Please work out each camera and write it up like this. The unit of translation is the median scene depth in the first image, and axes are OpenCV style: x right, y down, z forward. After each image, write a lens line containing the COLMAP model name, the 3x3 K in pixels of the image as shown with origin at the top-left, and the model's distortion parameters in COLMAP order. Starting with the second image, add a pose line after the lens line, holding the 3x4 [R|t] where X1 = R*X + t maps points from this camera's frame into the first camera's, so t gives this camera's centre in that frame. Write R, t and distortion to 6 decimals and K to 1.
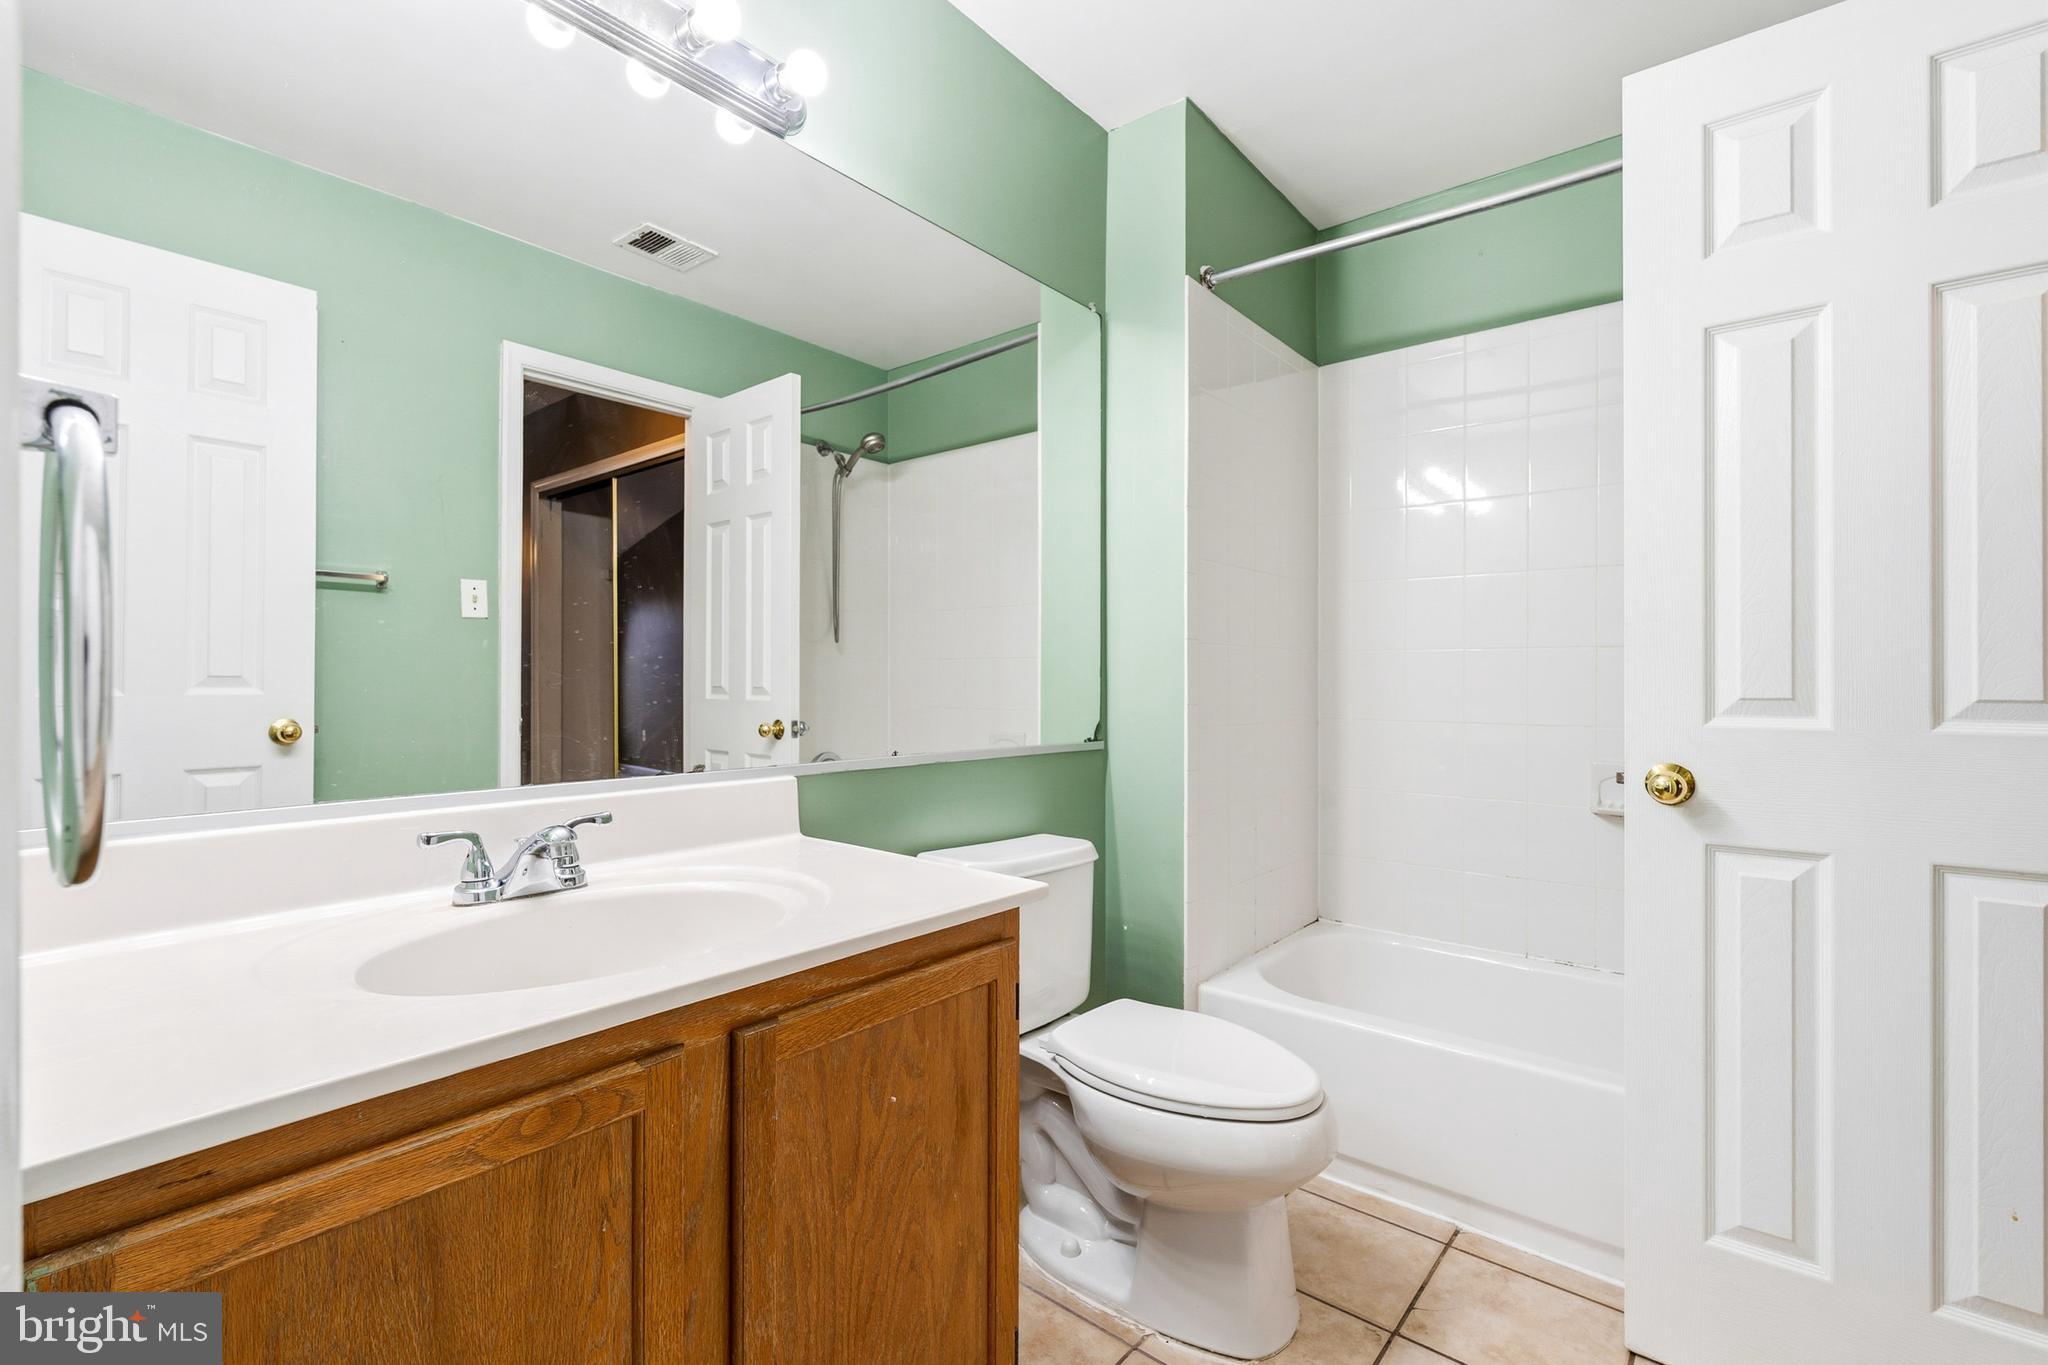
lens RADIAL K [[915.0, 0, 1024.1], [0, 915.0, 692.3], [0, 0, 1]] dist [-0.010384, 0.000617]
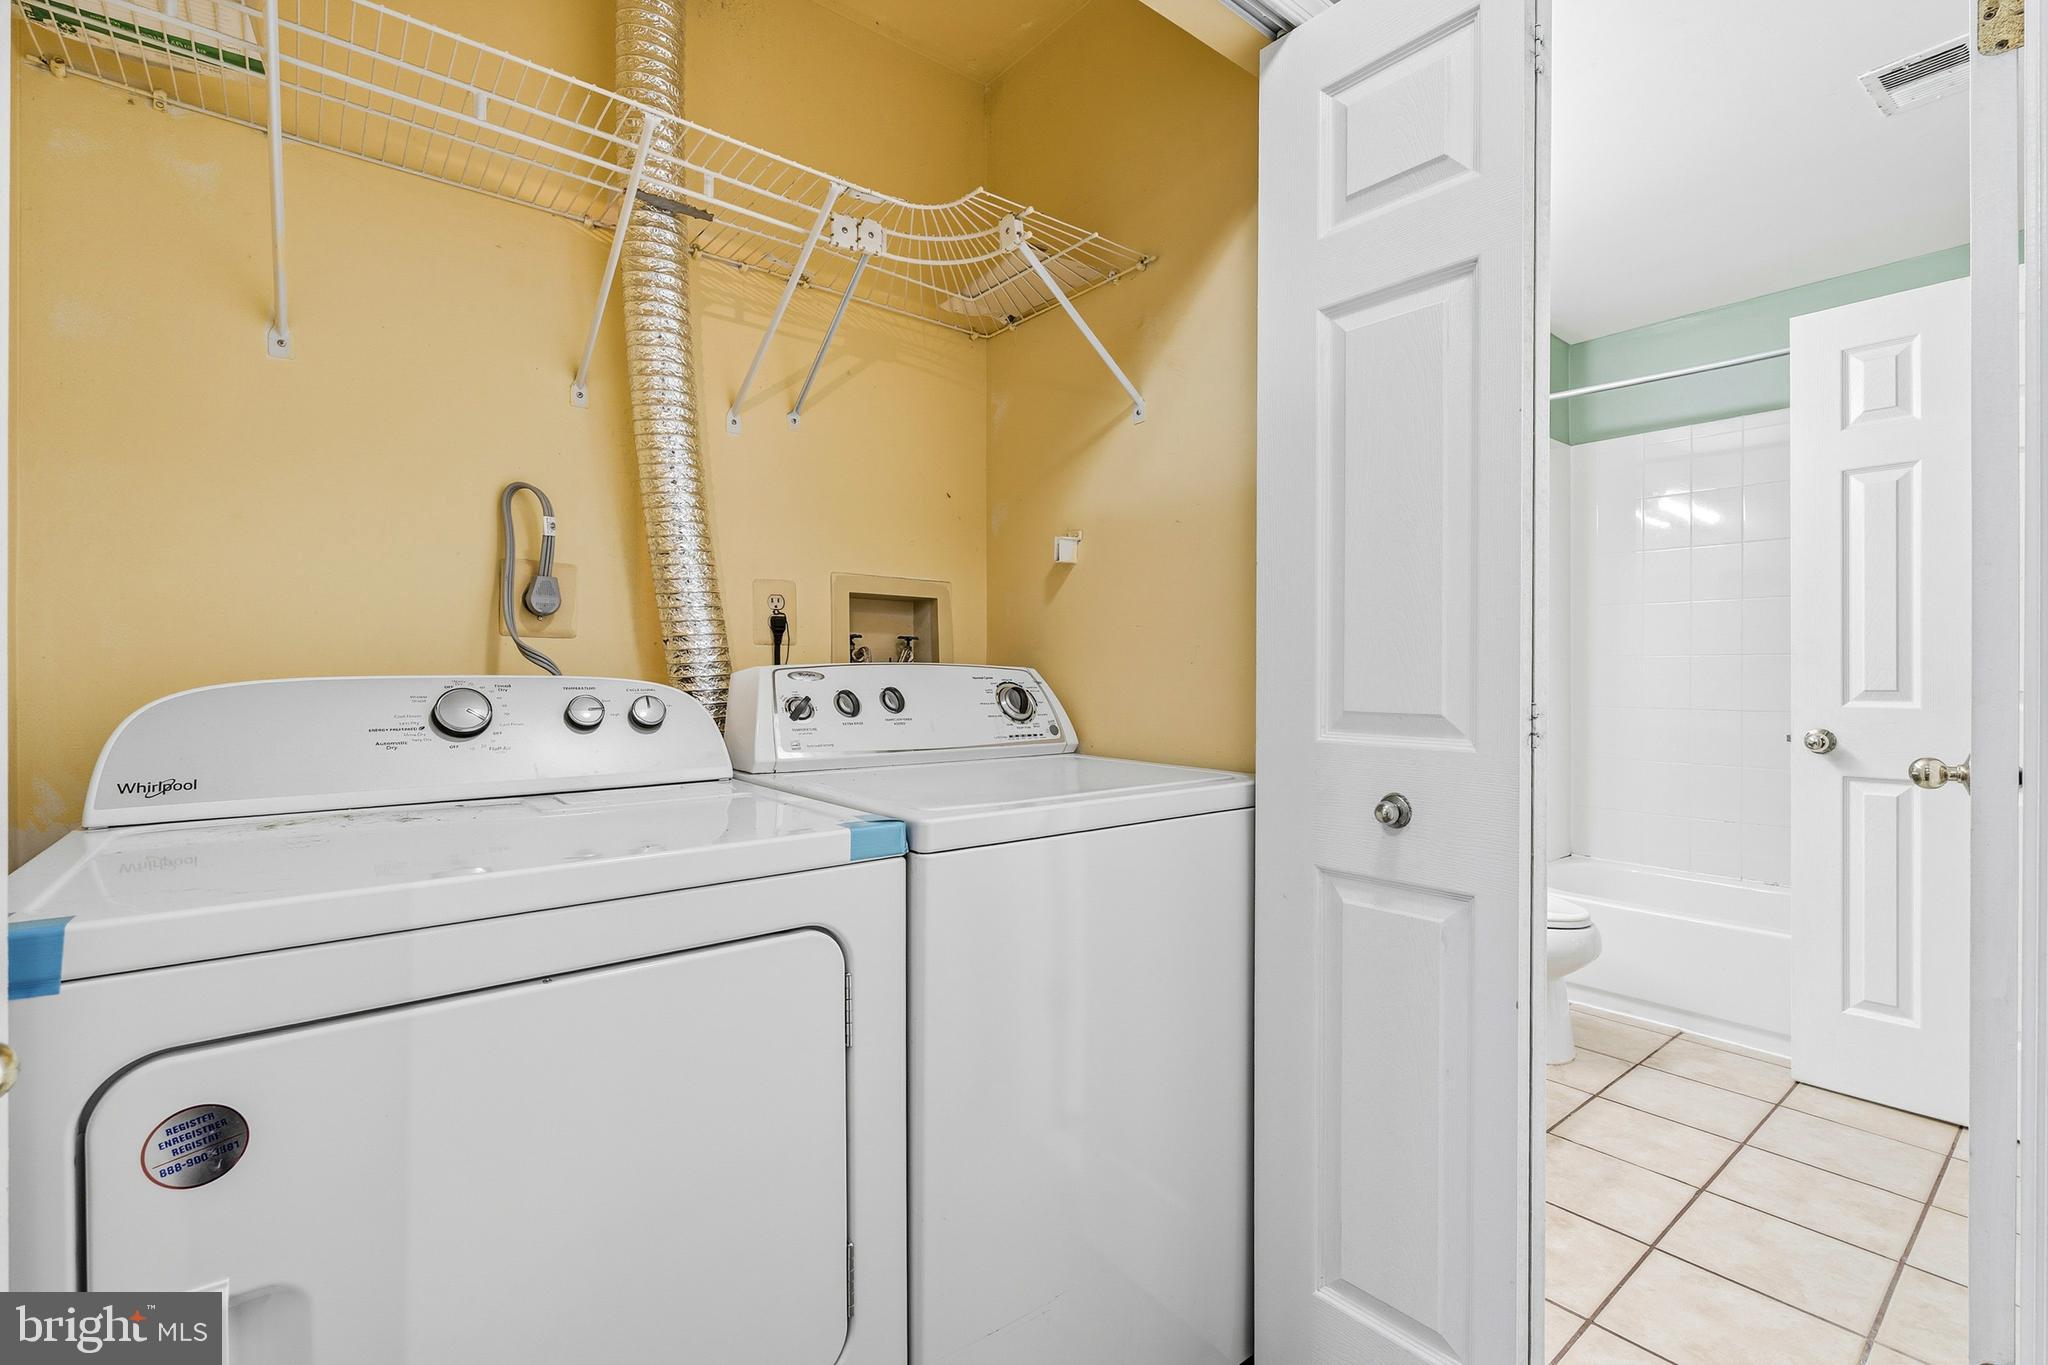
lens RADIAL K [[915.0, 0, 1015.7], [0, 915.0, 684.4], [0, 0, 1]] dist [-0.010384, 0.000617]
pose [[0.978942, -0.004379, -0.204092, -0.409975], [0.006093, 0.999951, 0.007768, -0.026395], [0.204048, -0.008848, 0.978921, -0.962523]]
